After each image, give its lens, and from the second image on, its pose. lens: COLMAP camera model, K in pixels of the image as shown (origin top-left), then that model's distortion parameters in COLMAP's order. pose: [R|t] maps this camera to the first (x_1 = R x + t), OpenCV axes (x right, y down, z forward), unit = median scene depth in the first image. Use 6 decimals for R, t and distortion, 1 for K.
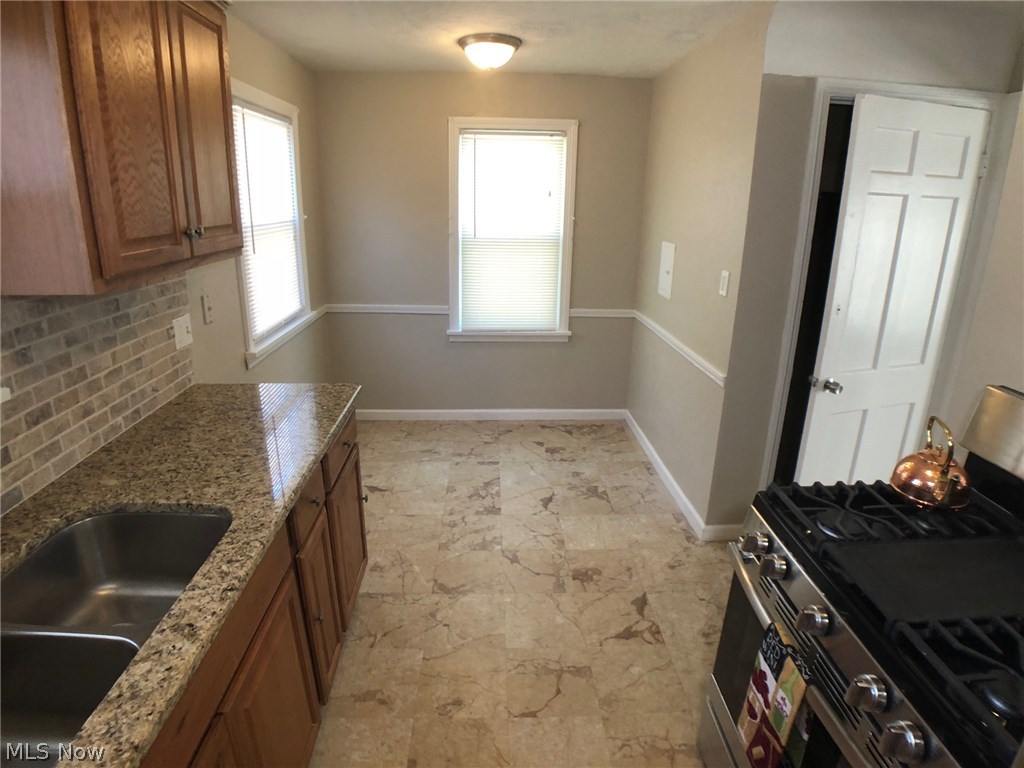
lens RADIAL K [[545.5, 0, 512.4], [0, 545.5, 364.7], [0, 0, 1]] dist [-0.106457, 0.022254]
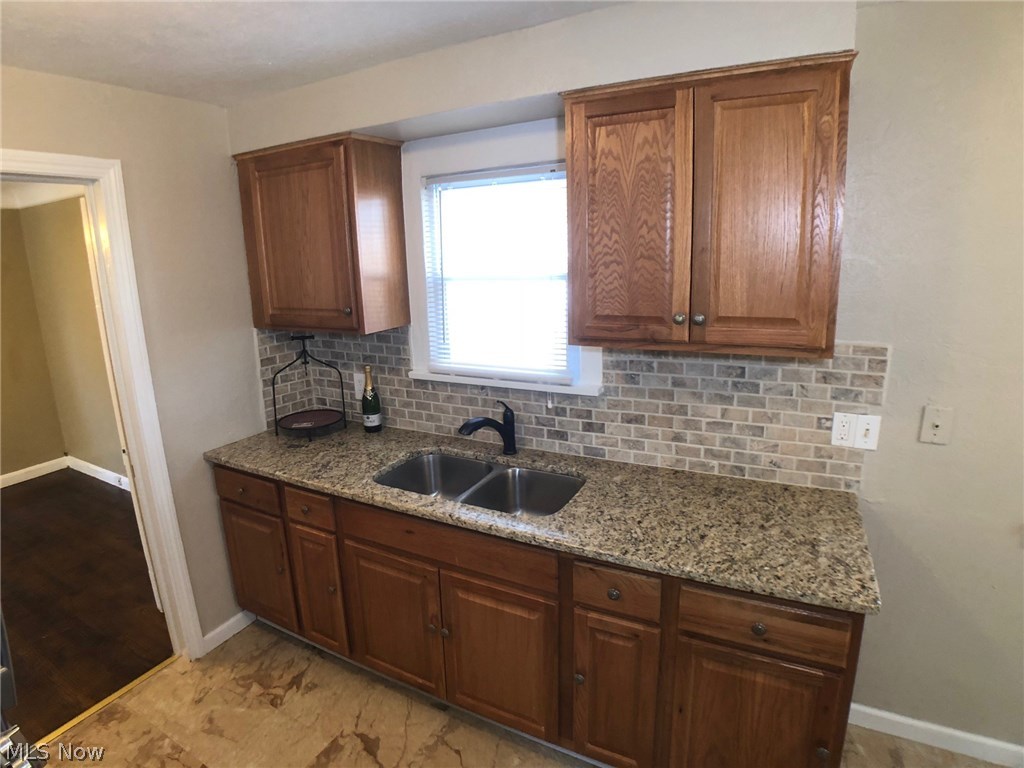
lens RADIAL K [[540.2, 0, 493.0], [0, 540.2, 371.5], [0, 0, 1]] dist [-0.105445, 0.010464]
pose [[-0.524064, 0.183818, -0.831606, 0.508253], [-0.221189, 0.913551, 0.341320, -0.420544], [0.822455, 0.362816, -0.438101, 1.140150]]
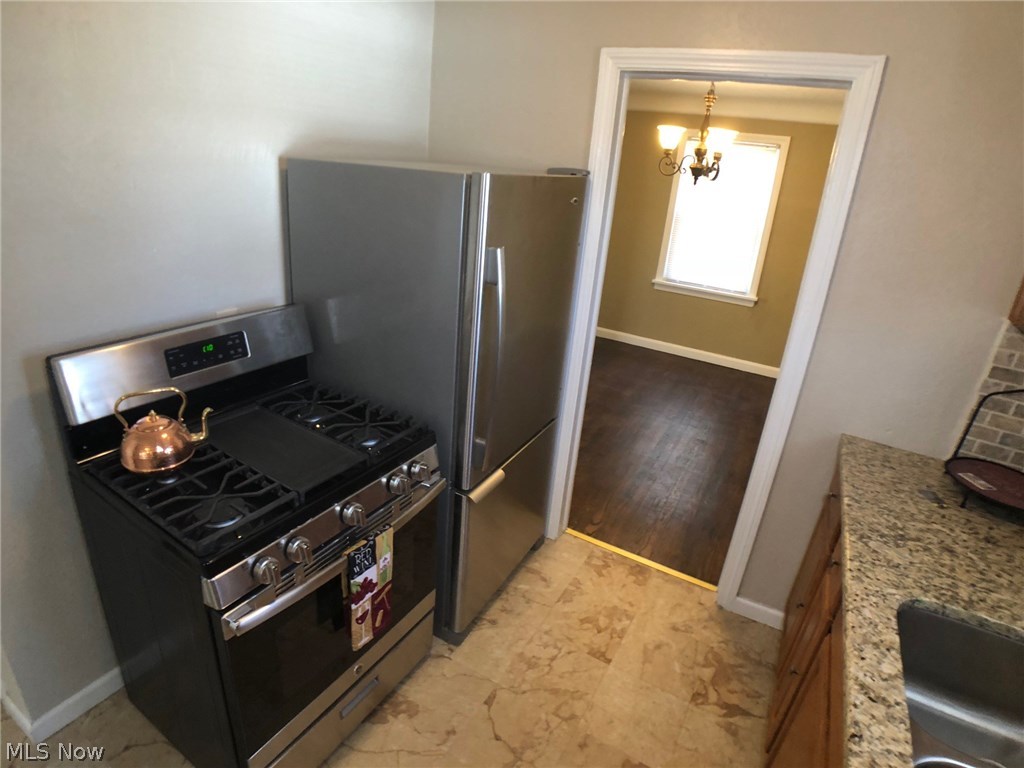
lens RADIAL K [[545.5, 0, 512.4], [0, 545.5, 364.7], [0, 0, 1]] dist [-0.106457, 0.022254]
pose [[-0.841454, -0.271408, 0.467218, -0.186400], [0.059455, 0.812934, 0.579313, -0.393814], [-0.537048, 0.515244, -0.667910, 1.026366]]
